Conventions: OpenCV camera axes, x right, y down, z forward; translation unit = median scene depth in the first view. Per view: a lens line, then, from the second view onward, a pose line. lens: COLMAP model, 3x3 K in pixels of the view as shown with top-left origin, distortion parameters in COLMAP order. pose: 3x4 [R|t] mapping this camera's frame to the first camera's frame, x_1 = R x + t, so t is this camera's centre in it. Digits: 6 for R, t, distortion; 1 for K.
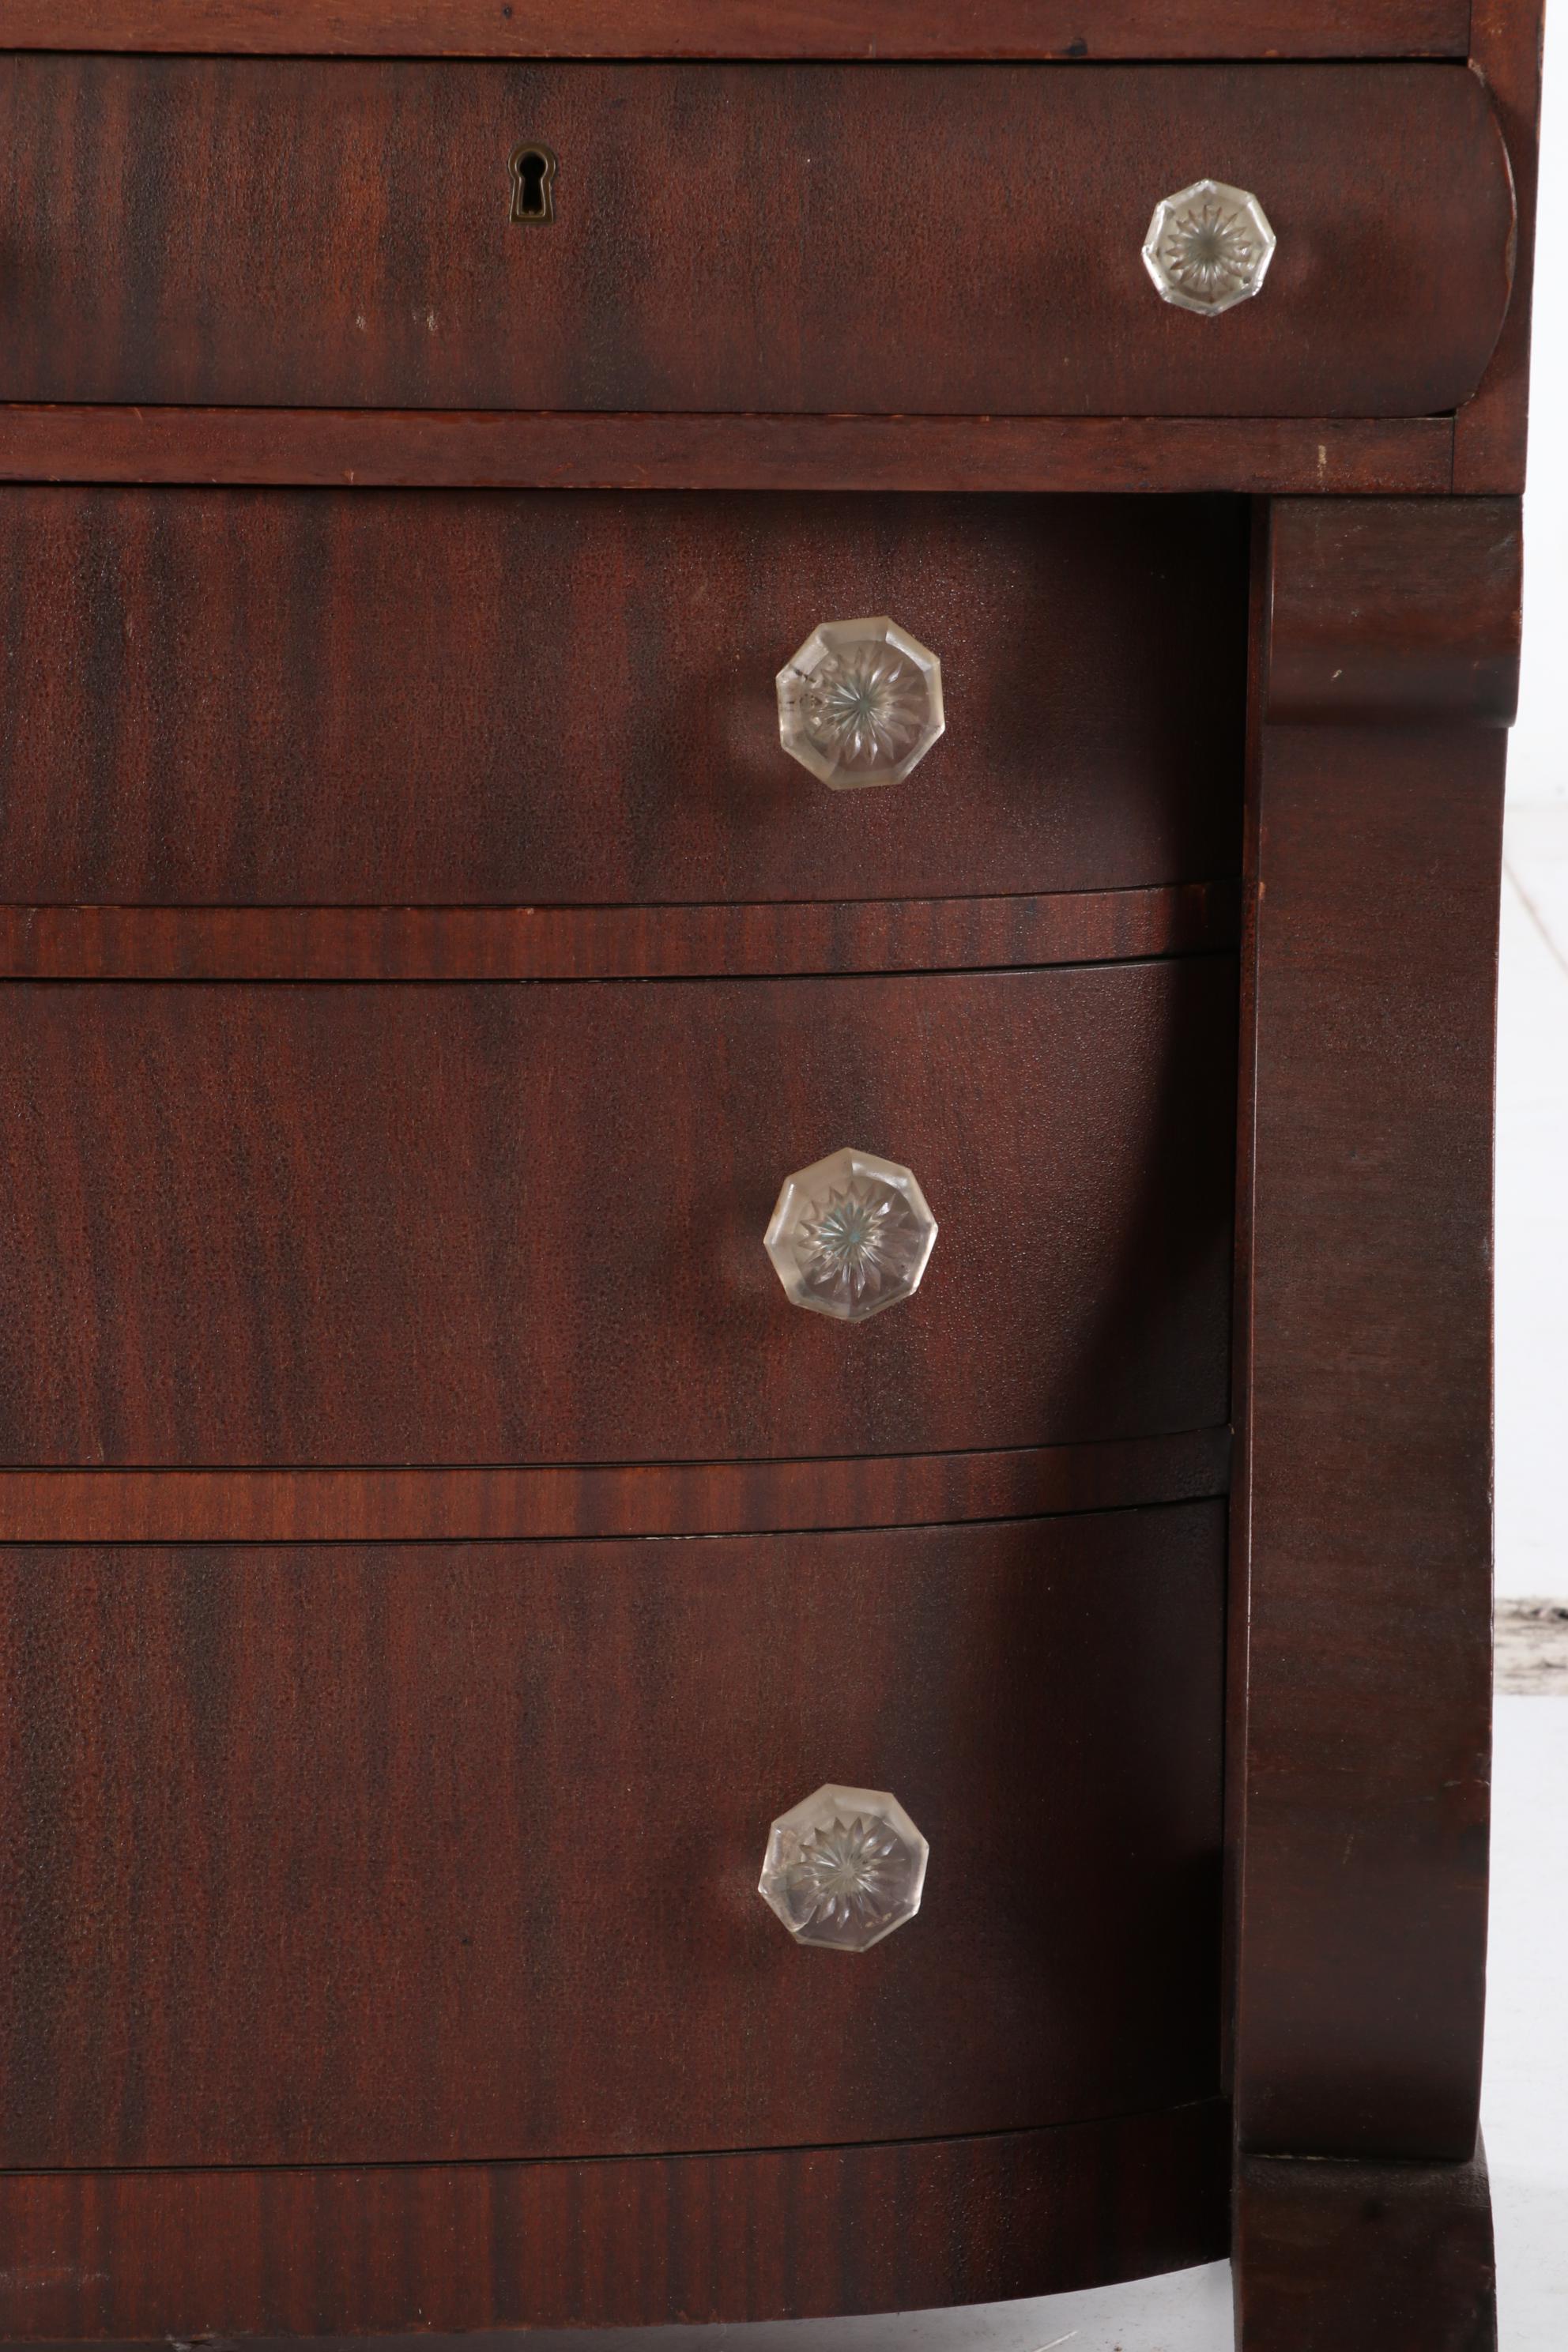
lens RADIAL K [[7422.3, 0, 797.0], [0, 7422.3, 1174.8], [0, 0, 1]] dist [0.590626, 0.000000]
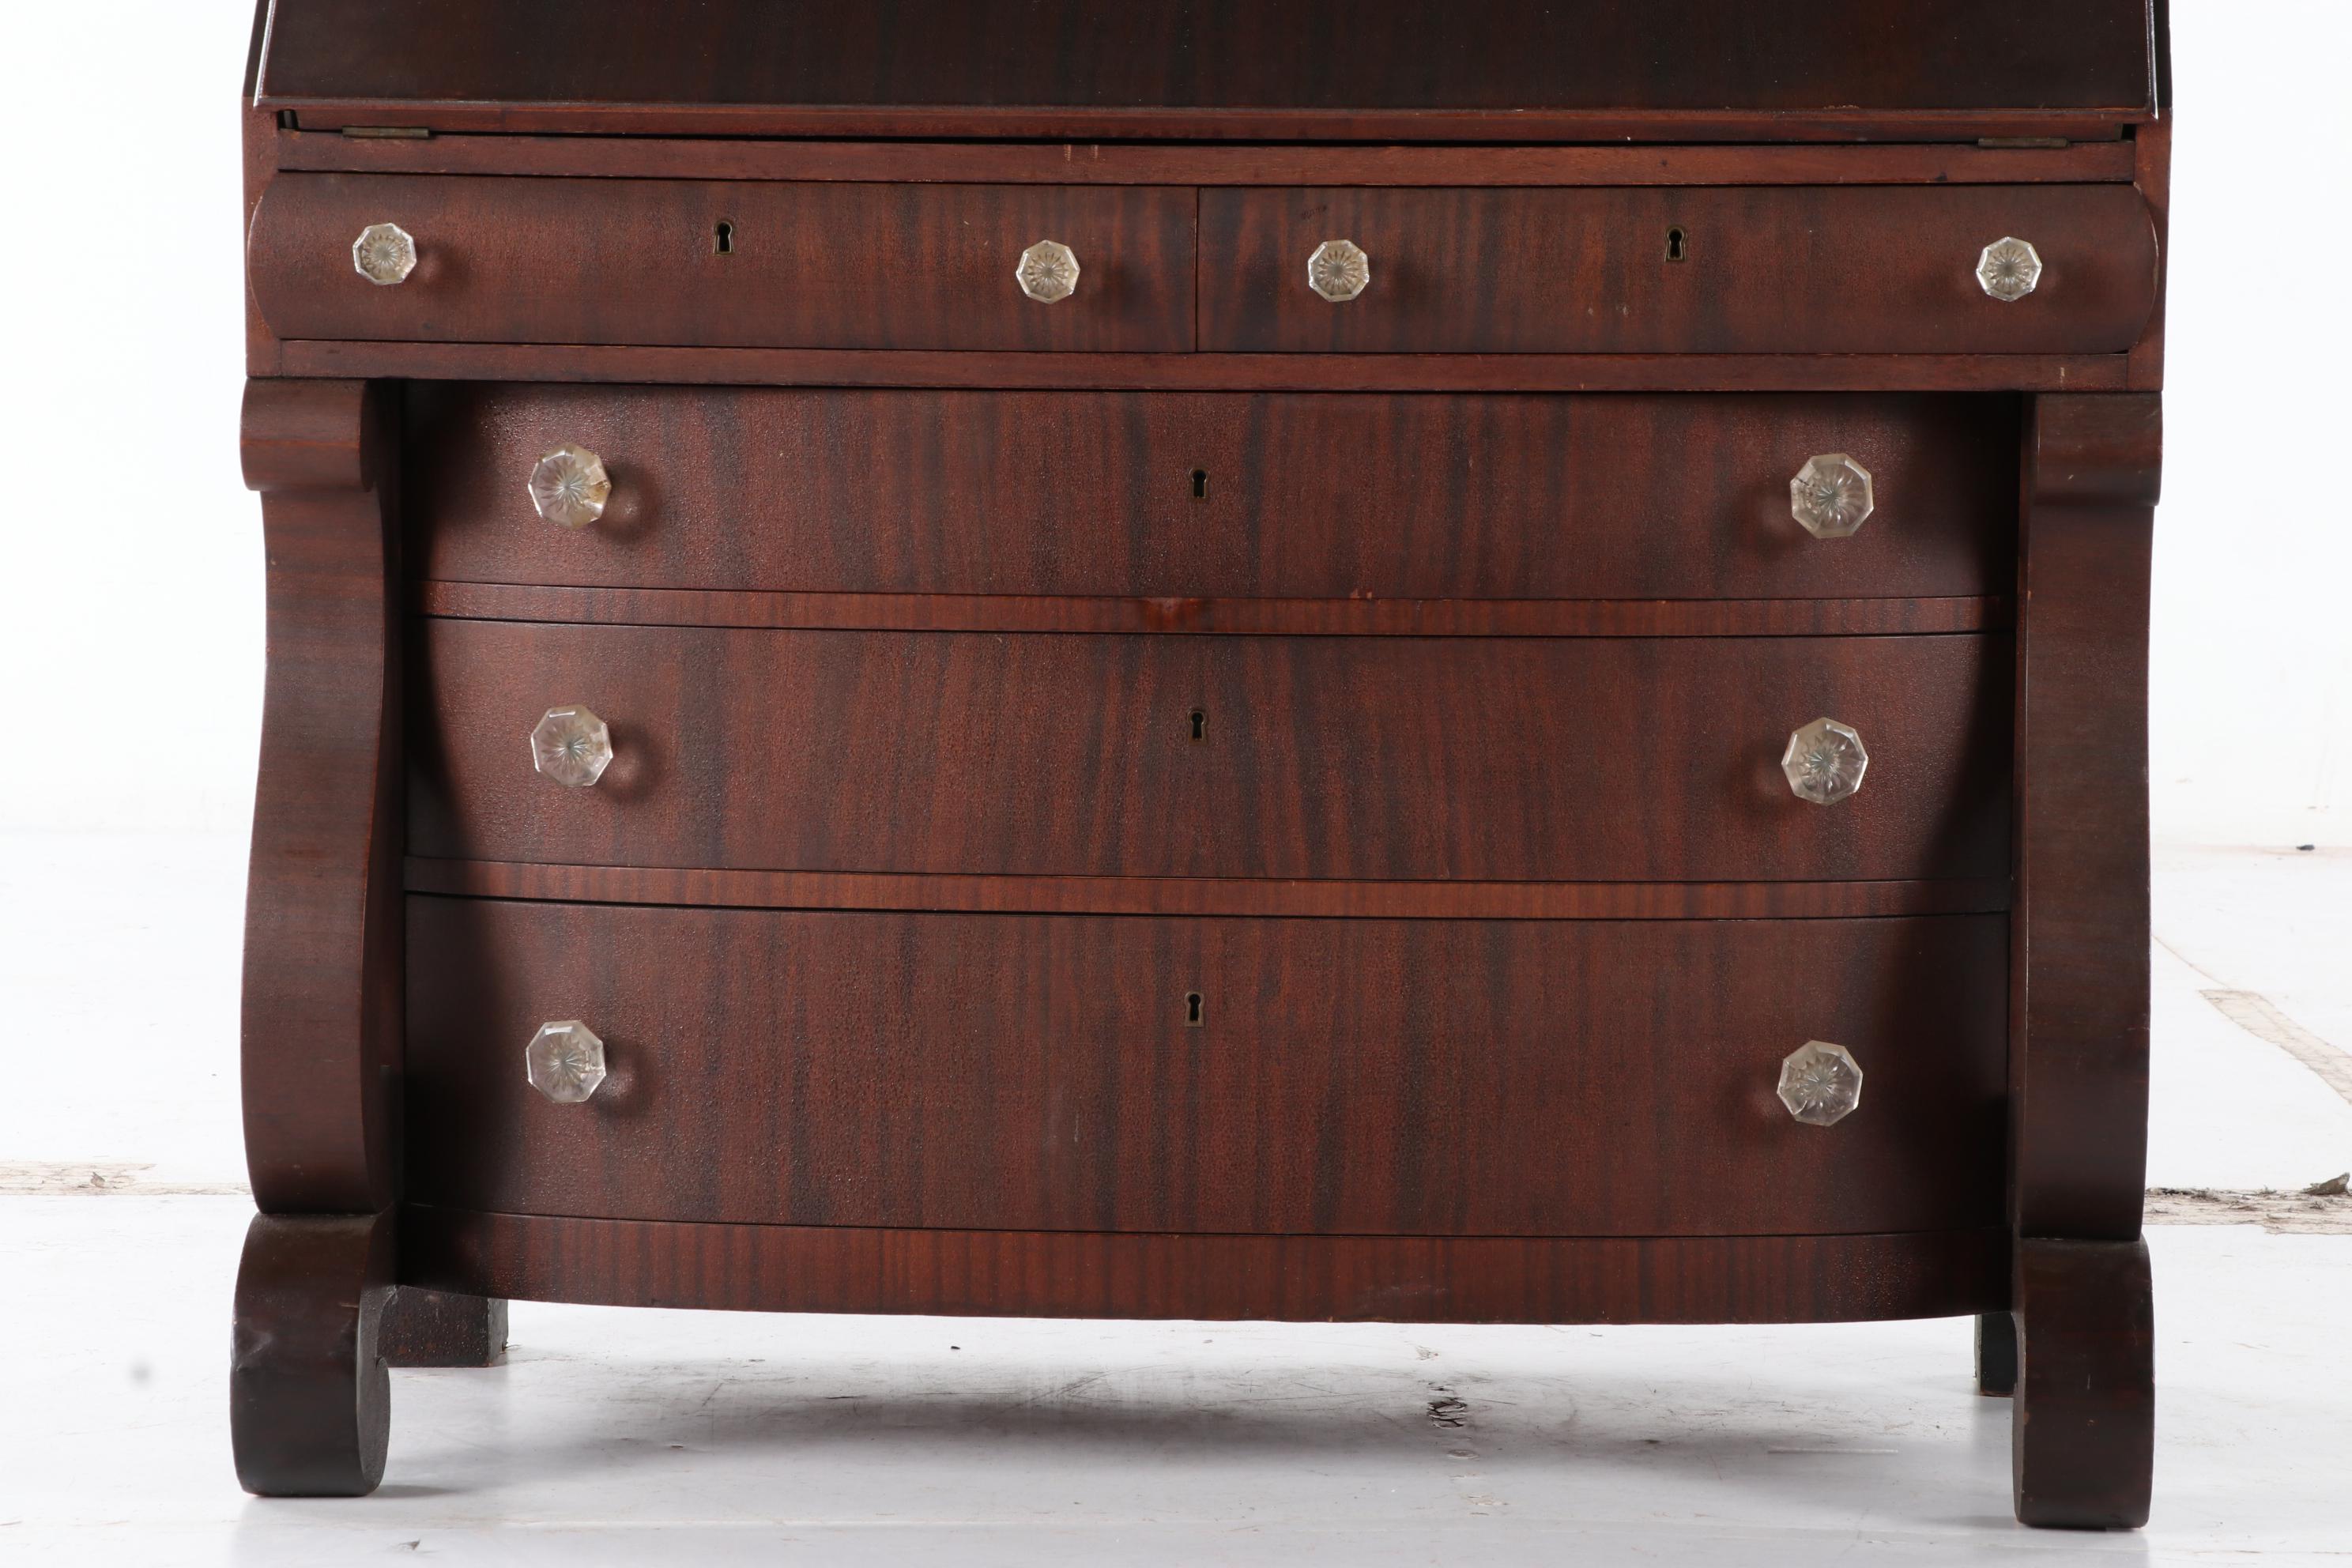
lens RADIAL K [[7422.3, 0, 1174.2], [0, 7422.3, 836.2], [0, 0, 1]] dist [0.590626, 0.000000]
pose [[0.999738, 0.000578, -0.022876, -0.122443], [-0.002593, 0.996105, -0.088141, 0.206295], [0.022736, 0.088177, 0.995845, -1.009965]]
